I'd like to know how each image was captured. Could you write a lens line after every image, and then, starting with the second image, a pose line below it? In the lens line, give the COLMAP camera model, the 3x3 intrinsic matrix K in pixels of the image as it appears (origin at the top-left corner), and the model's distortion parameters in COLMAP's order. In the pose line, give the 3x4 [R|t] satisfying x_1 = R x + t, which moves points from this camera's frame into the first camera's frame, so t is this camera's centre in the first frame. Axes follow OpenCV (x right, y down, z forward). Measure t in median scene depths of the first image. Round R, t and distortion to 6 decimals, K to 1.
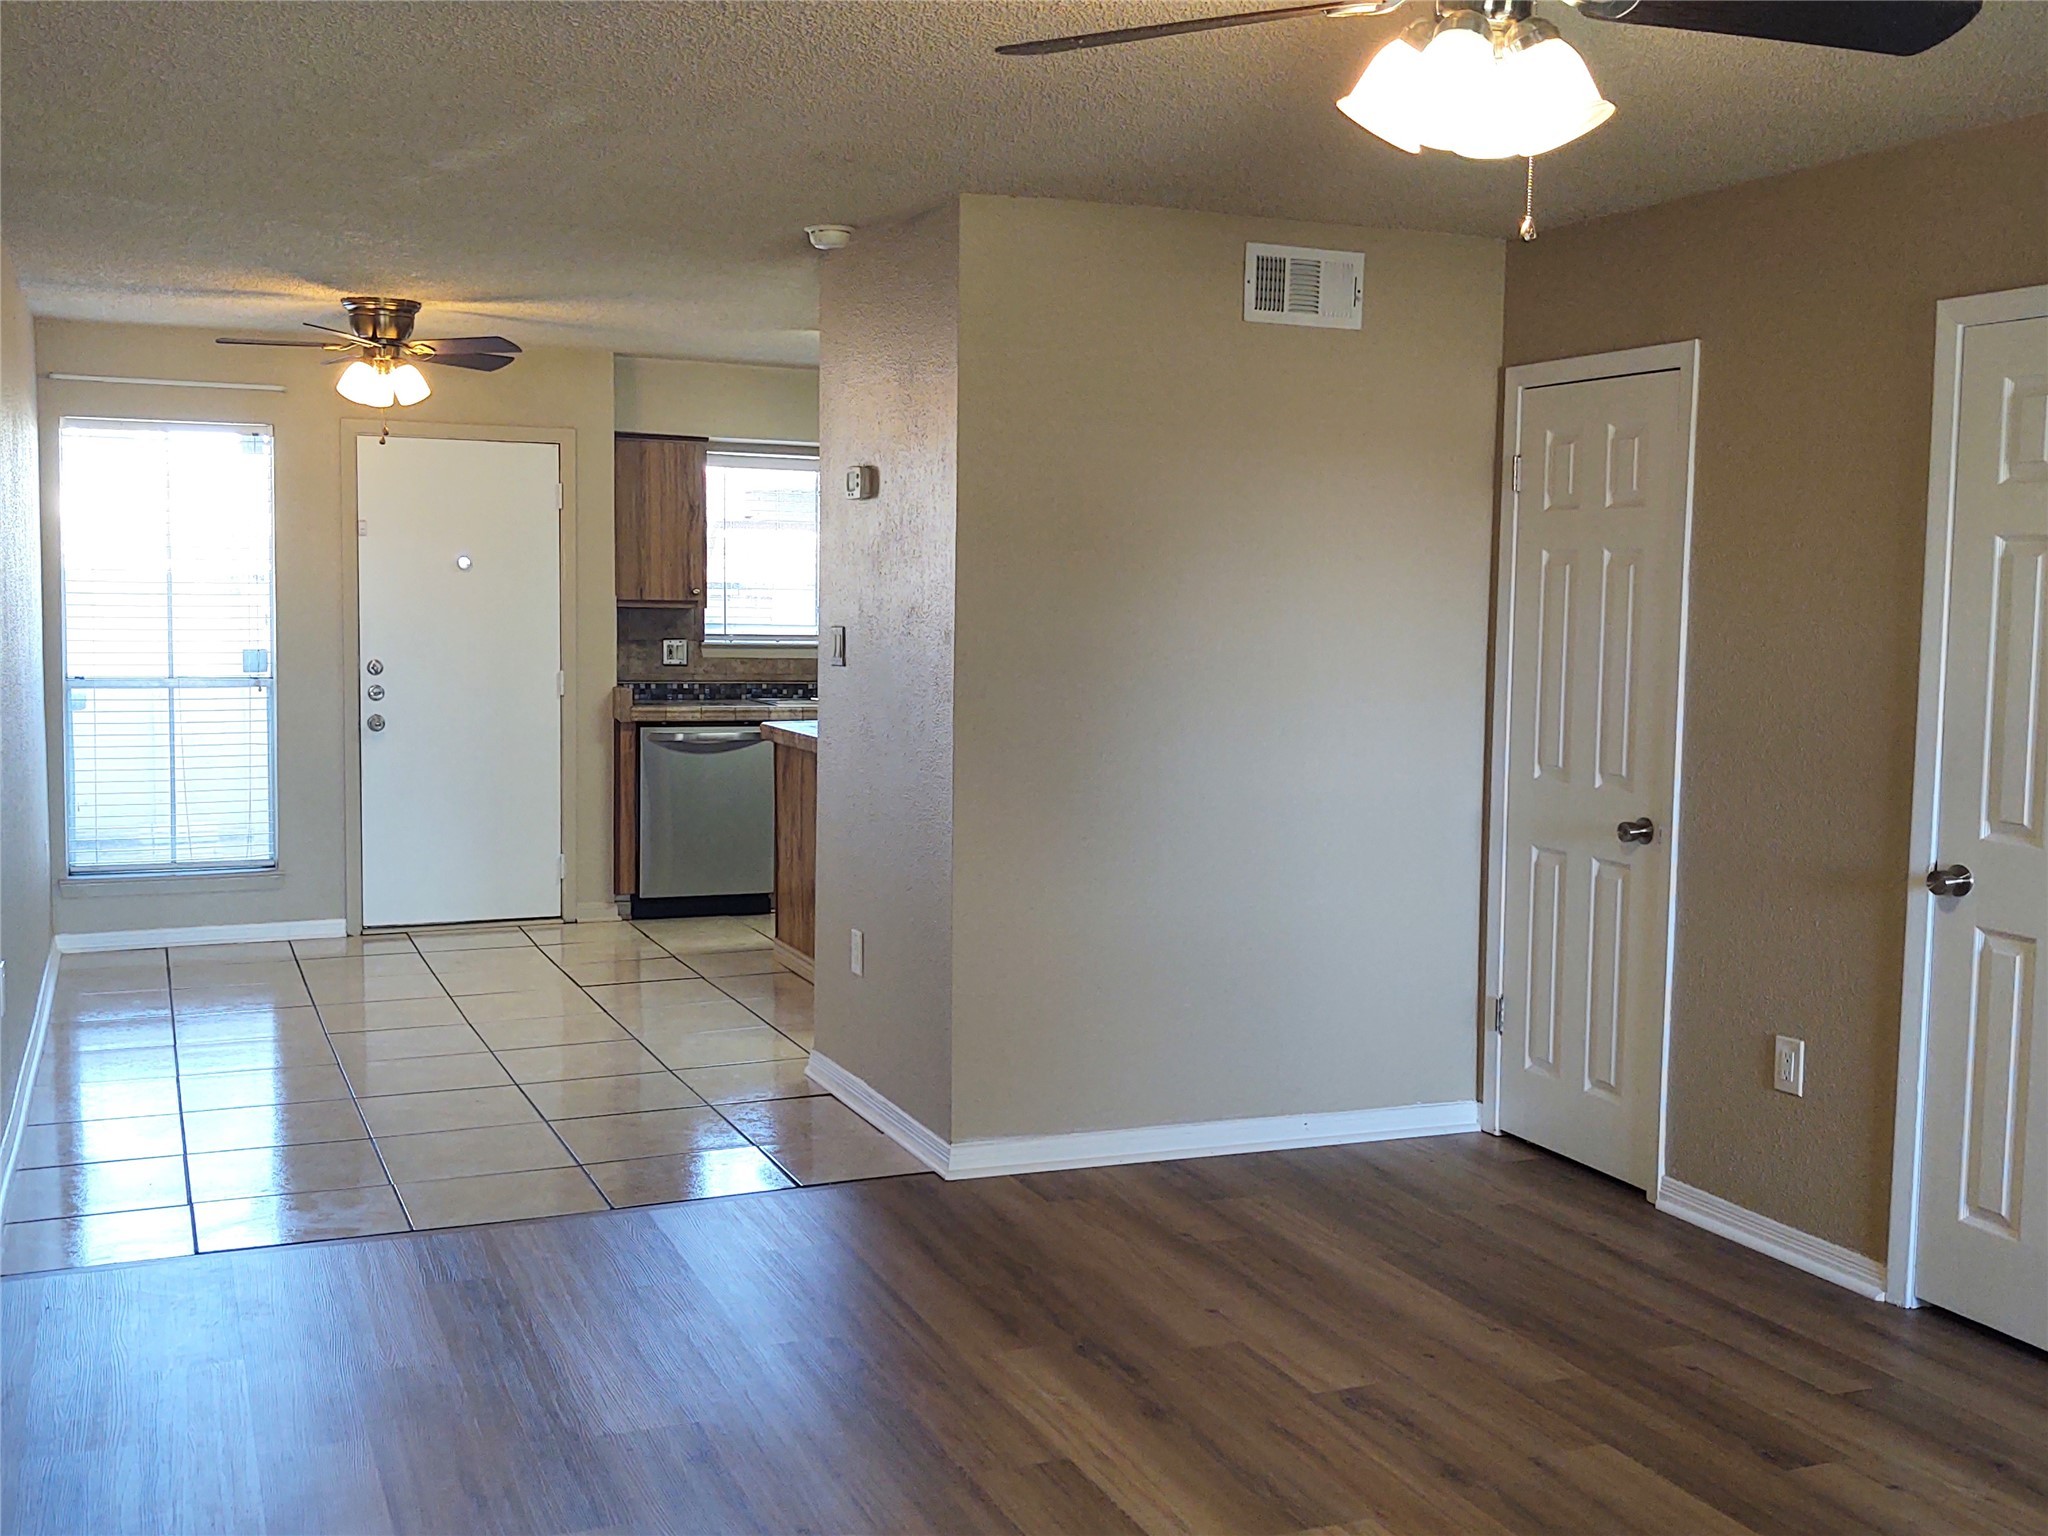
lens RADIAL K [[2035.4, 0, 1022.6], [0, 2035.4, 760.7], [0, 0, 1]] dist [0.102860, -0.303442]
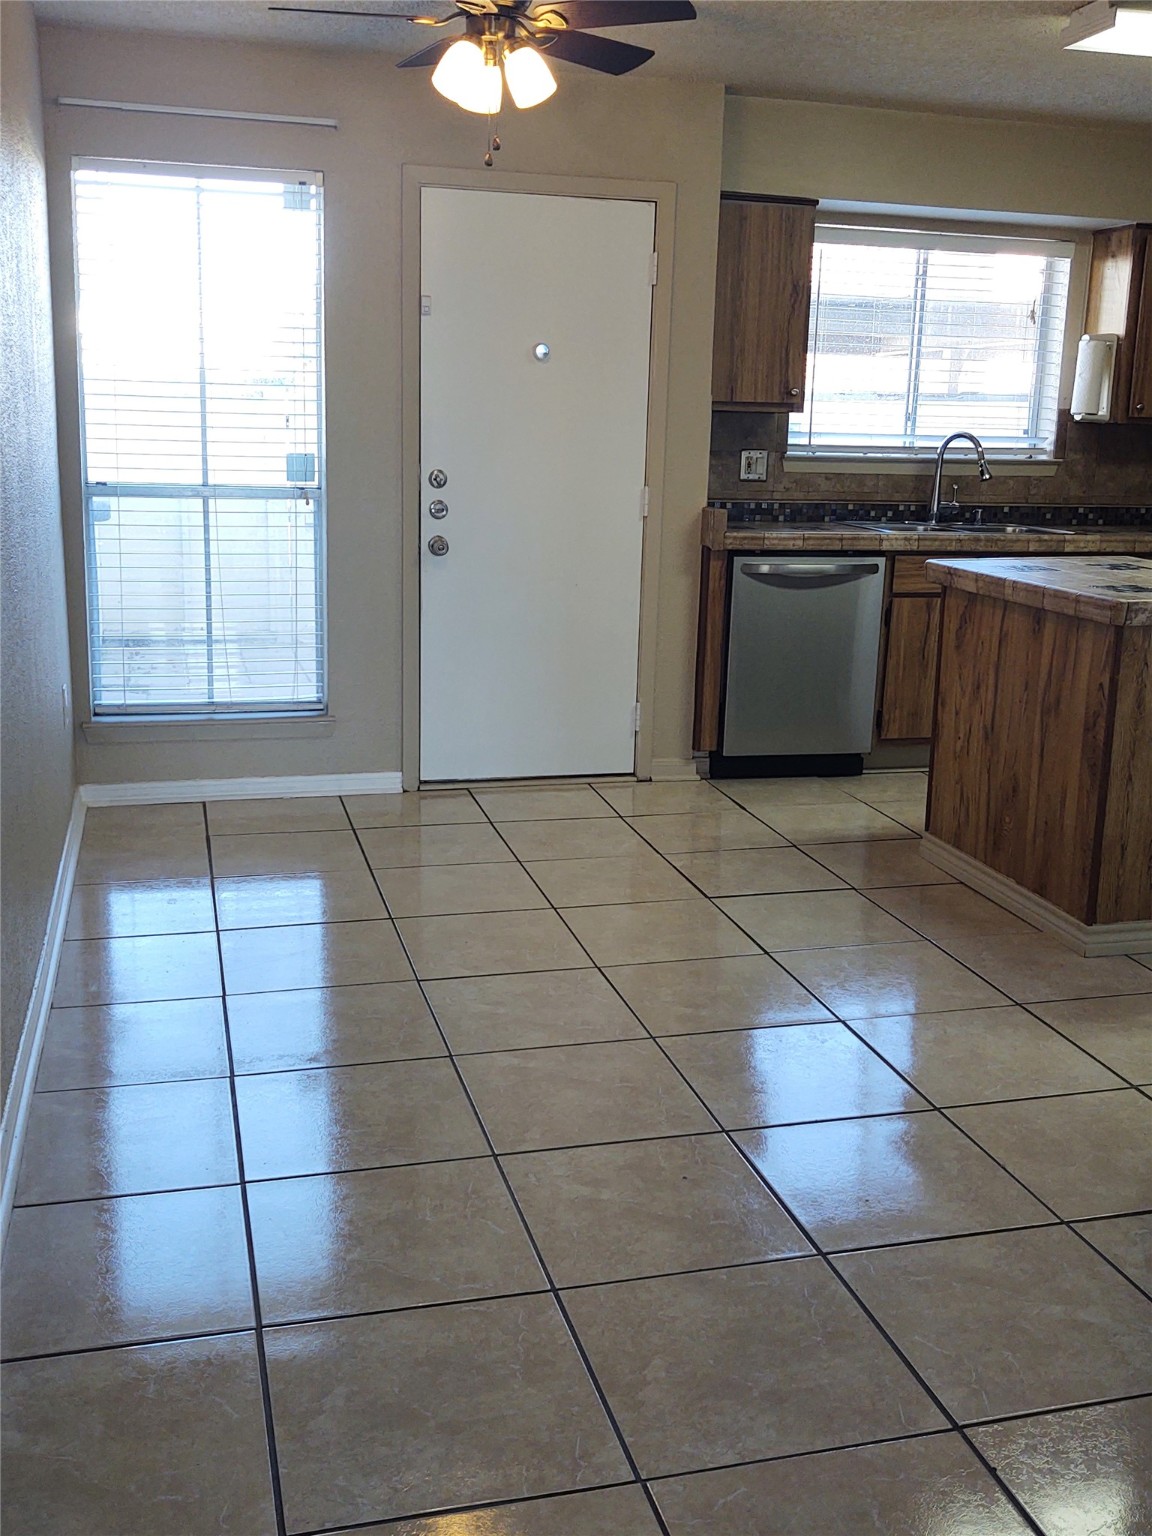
lens RADIAL K [[1526.6, 0, 602.6], [0, 1526.6, 765.6], [0, 0, 1]] dist [0.102860, -0.303442]
pose [[0.990553, 0.045863, -0.129236, -0.160992], [-0.026916, 0.989107, 0.144715, -0.021849], [0.134465, -0.139870, 0.980997, 0.373734]]
